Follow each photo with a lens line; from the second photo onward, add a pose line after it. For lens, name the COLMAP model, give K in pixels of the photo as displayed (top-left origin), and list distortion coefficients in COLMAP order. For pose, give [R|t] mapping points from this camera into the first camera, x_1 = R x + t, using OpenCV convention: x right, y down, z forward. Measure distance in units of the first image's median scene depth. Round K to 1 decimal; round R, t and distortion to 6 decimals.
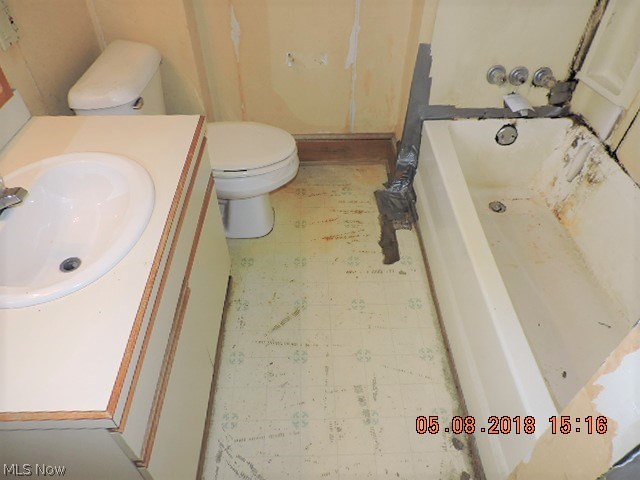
lens RADIAL K [[459.8, 0, 320.0], [0, 459.8, 240.0], [0, 0, 1]] dist [-0.007047, -0.005183]
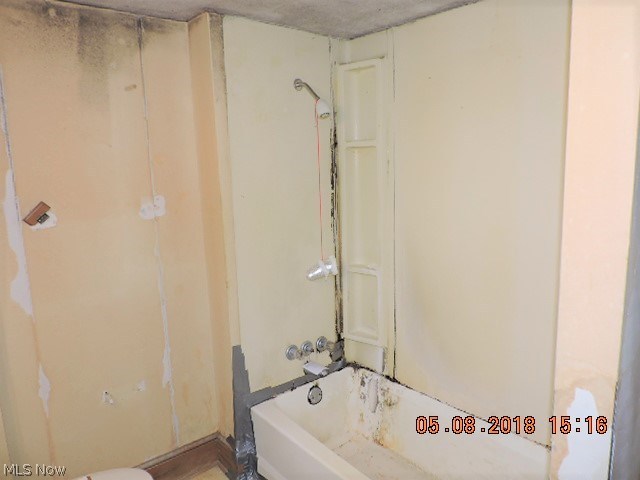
lens RADIAL K [[459.8, 0, 320.0], [0, 459.8, 240.0], [0, 0, 1]] dist [-0.007047, -0.005183]
pose [[0.792384, -0.131804, 0.595614, -0.252826], [0.454659, 0.778566, -0.432573, -0.018928], [-0.406710, 0.613565, 0.676849, -0.070529]]
